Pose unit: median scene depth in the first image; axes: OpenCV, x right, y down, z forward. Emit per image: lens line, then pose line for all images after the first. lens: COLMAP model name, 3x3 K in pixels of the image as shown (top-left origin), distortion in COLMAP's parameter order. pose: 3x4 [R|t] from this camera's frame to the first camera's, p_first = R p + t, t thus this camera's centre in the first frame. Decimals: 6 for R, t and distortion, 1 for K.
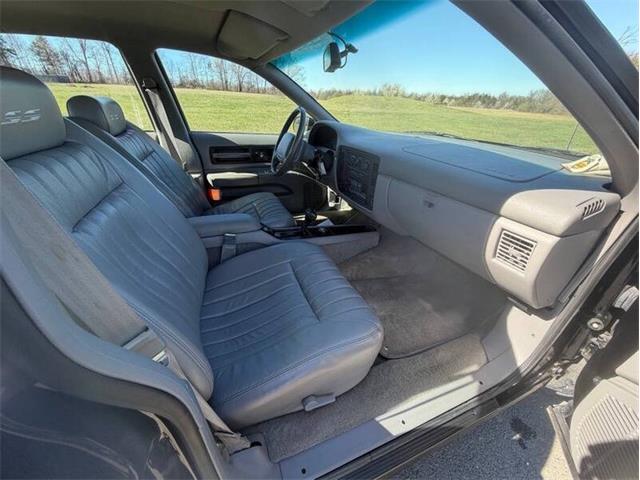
lens RADIAL K [[254.7, 0, 322.2], [0, 254.7, 241.6], [0, 0, 1]] dist [-0.001928, -0.000040]
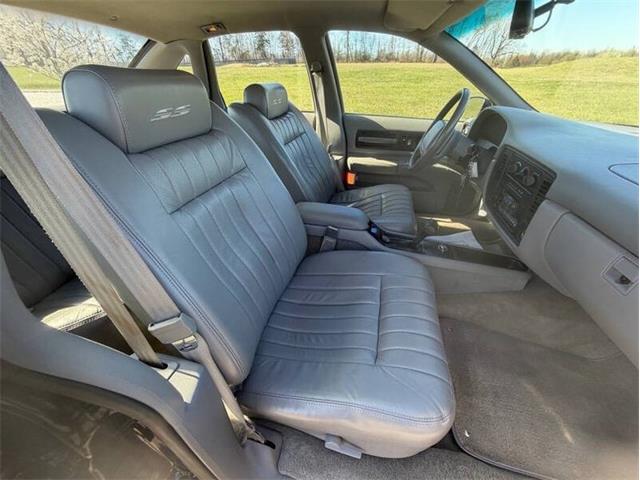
lens RADIAL K [[254.7, 0, 324.3], [0, 254.7, 240.2], [0, 0, 1]] dist [-0.001928, -0.000040]
pose [[0.813821, 0.288577, -0.504400, 0.119271], [-0.249047, 0.957432, 0.145944, -0.116986], [0.525044, 0.006847, 0.851047, 0.146215]]
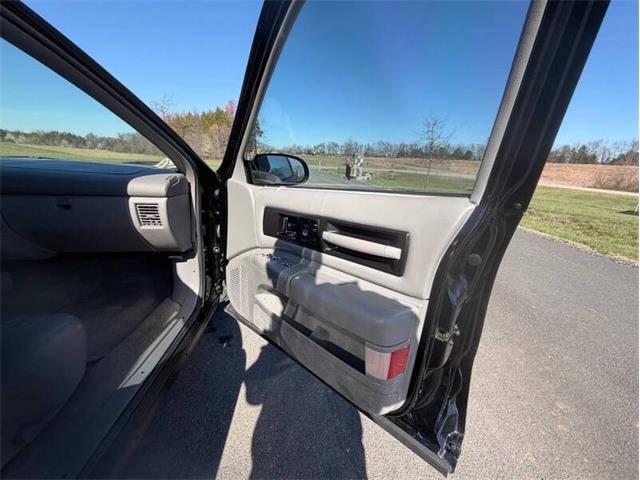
lens RADIAL K [[254.7, 0, 320.4], [0, 254.7, 242.7], [0, 0, 1]] dist [-0.001928, -0.000040]
pose [[0.315459, -0.301111, 0.899899, -0.009162], [0.415859, 0.896275, 0.154120, 0.009632], [-0.852964, 0.325612, 0.407958, -0.011695]]
